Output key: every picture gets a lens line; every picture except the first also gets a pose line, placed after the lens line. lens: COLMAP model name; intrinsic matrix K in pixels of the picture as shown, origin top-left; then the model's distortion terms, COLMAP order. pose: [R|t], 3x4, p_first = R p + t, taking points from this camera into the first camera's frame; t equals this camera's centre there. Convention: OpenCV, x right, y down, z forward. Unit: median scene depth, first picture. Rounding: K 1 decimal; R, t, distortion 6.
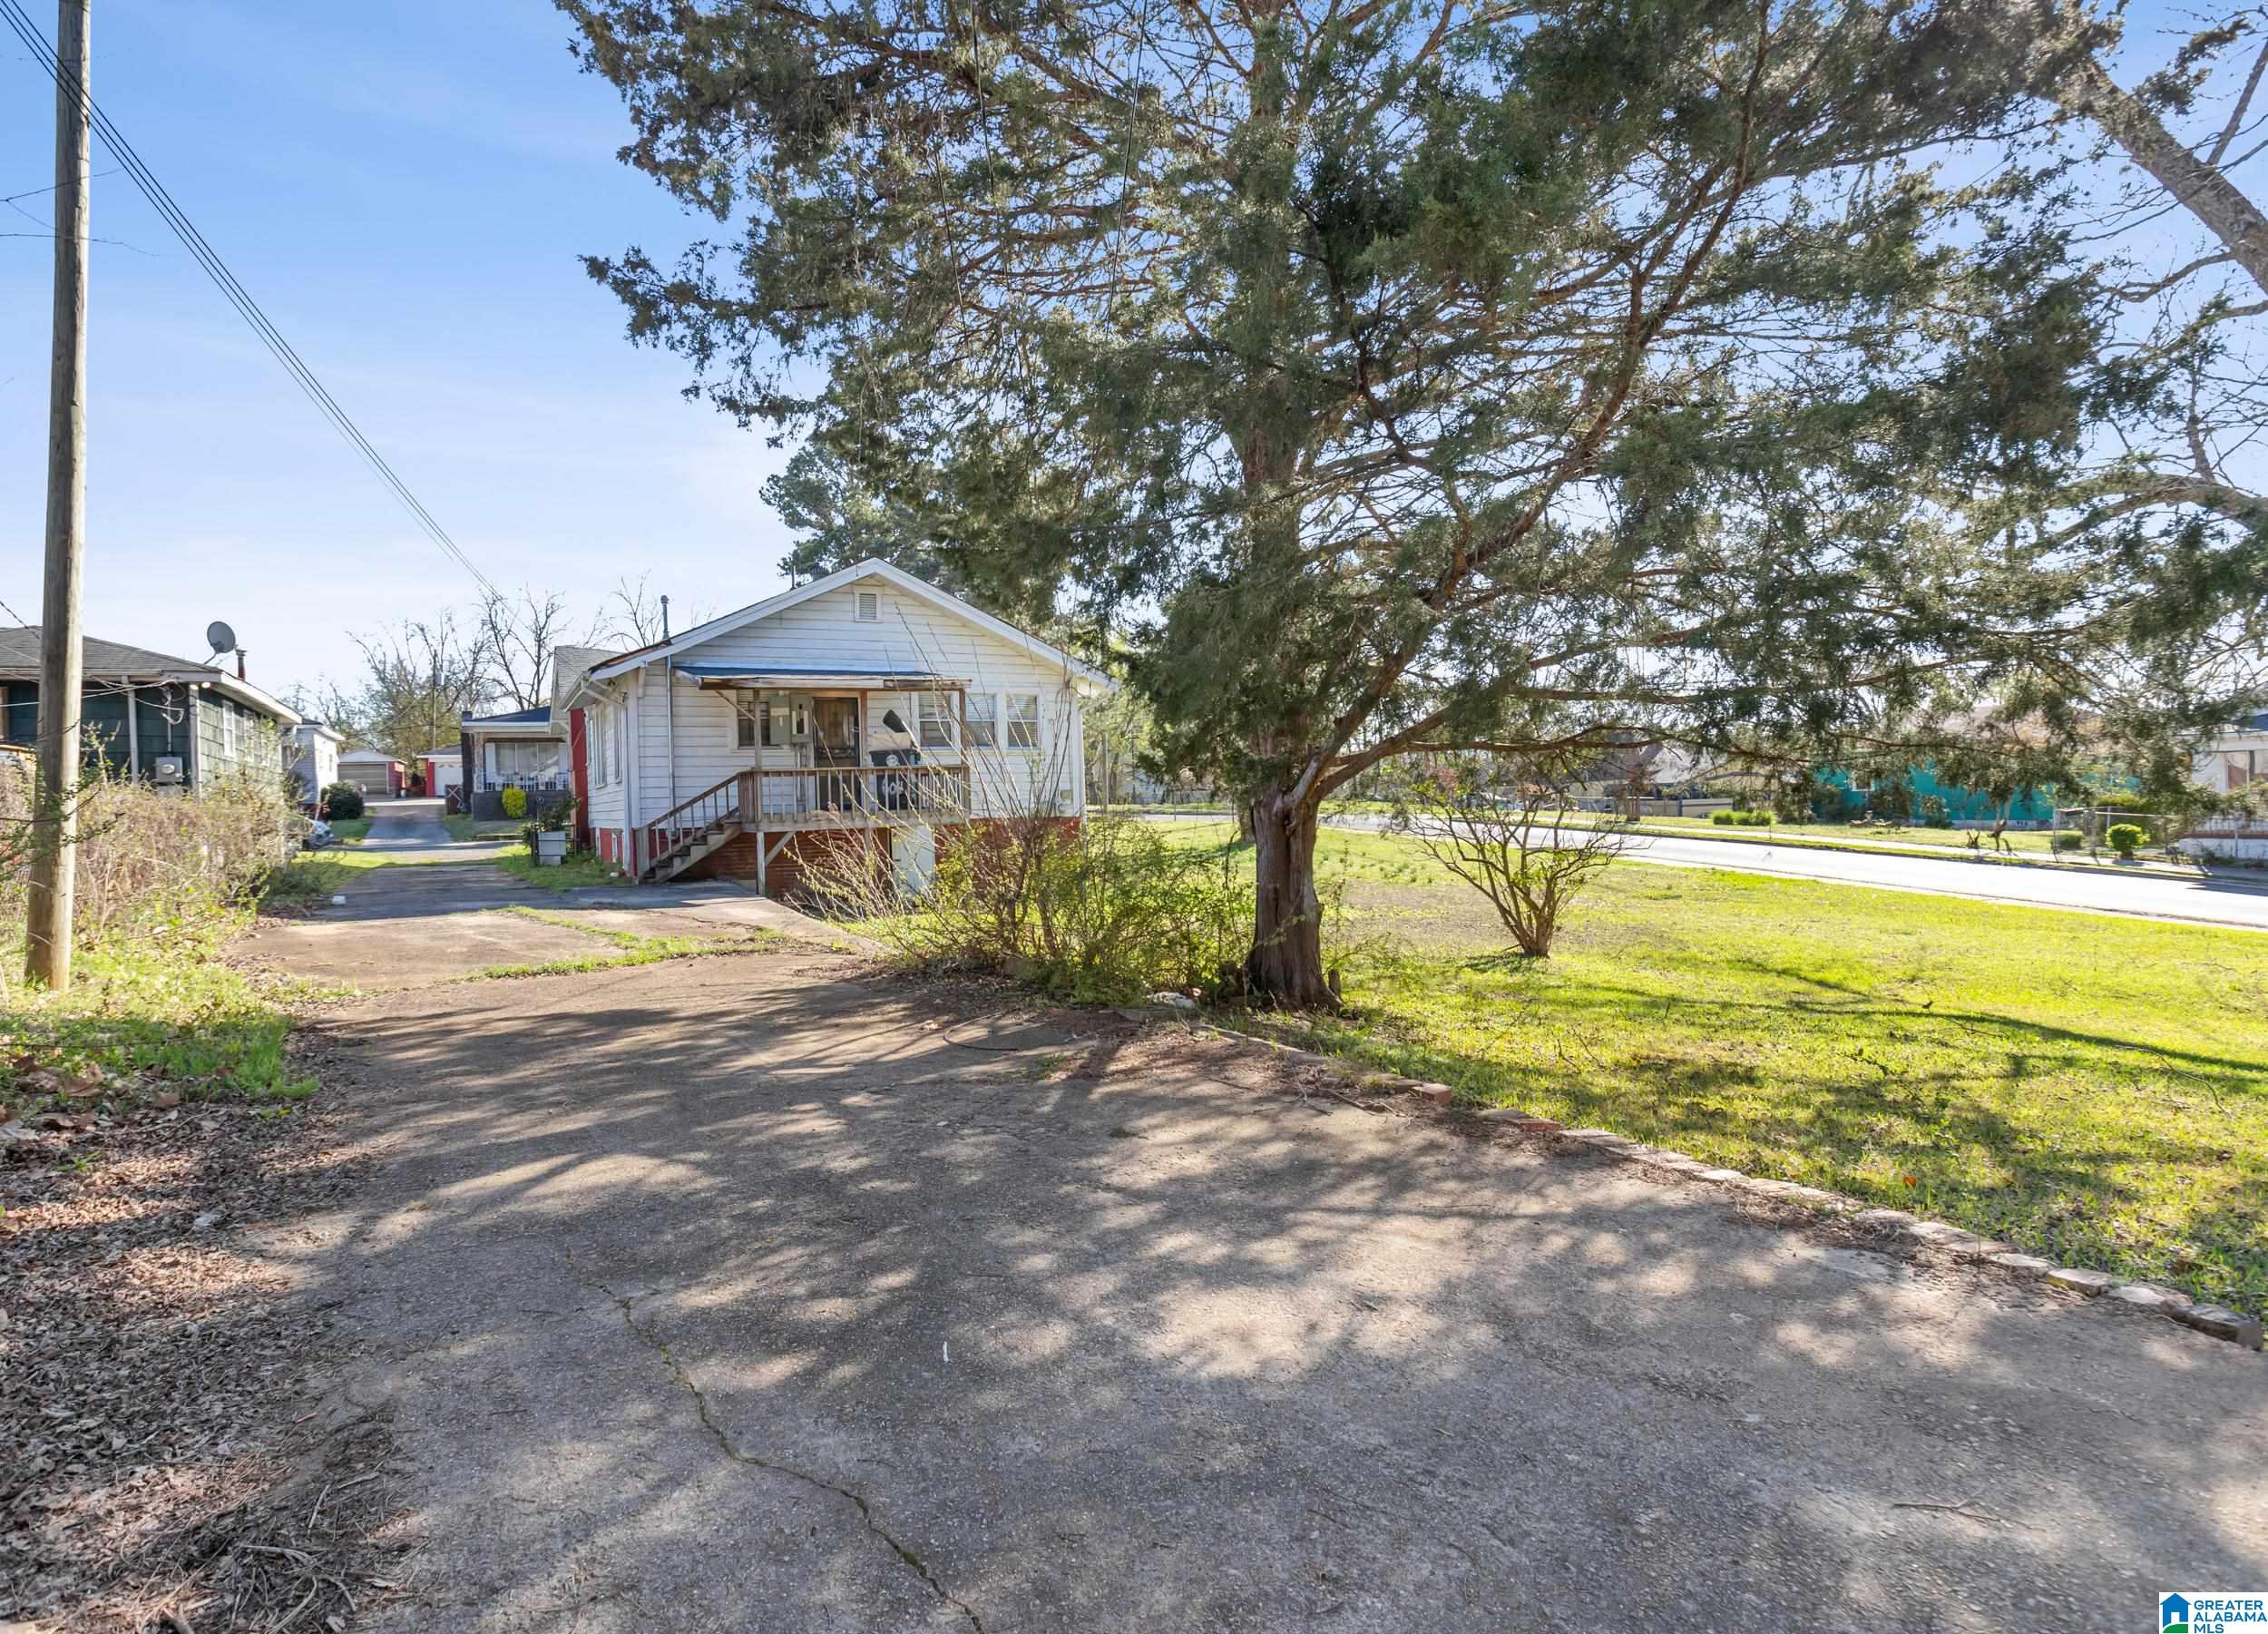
lens RADIAL K [[1156.5, 0, 967.9], [0, 1156.5, 824.0], [0, 0, 1]] dist [0.000314, 0.000137]
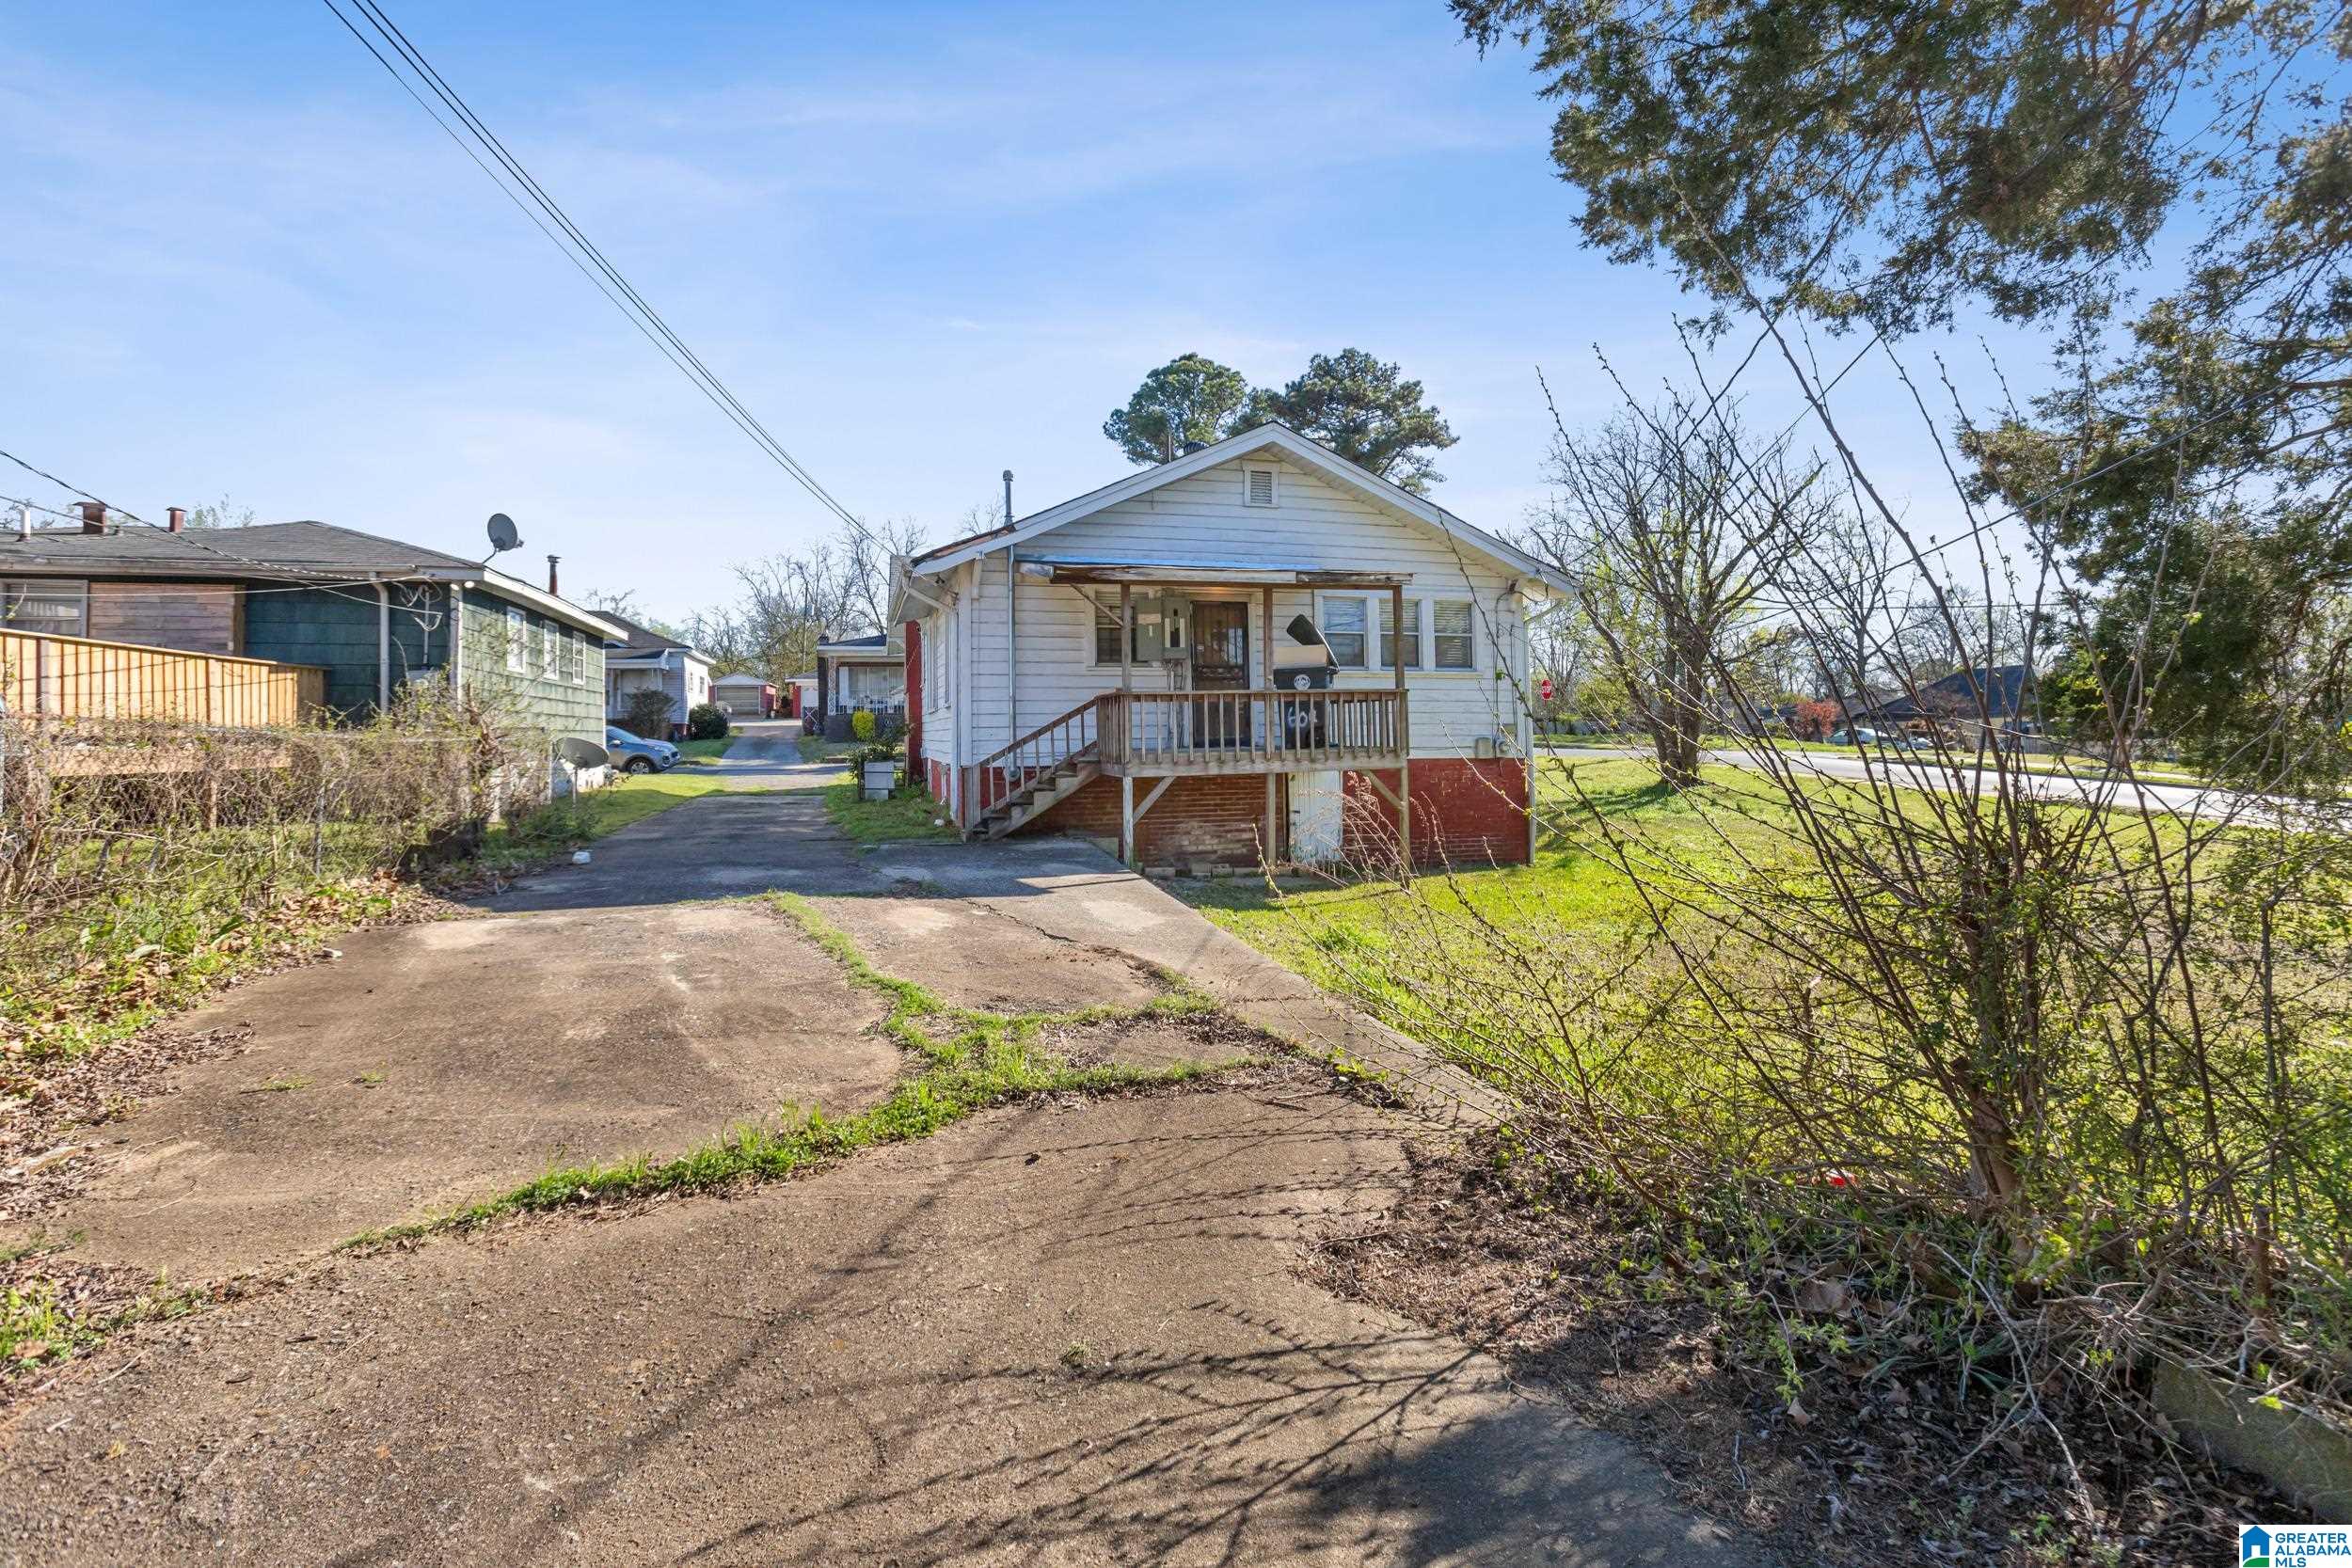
lens RADIAL K [[1091.1, 0, 1177.7], [0, 1091.1, 740.9], [0, 0, 1]] dist [-0.037433, 0.037205]
pose [[0.994501, 0.015538, -0.103567, -0.067132], [-0.016323, 0.999844, -0.006730, -0.010331], [0.103446, 0.008384, 0.994600, 0.275157]]
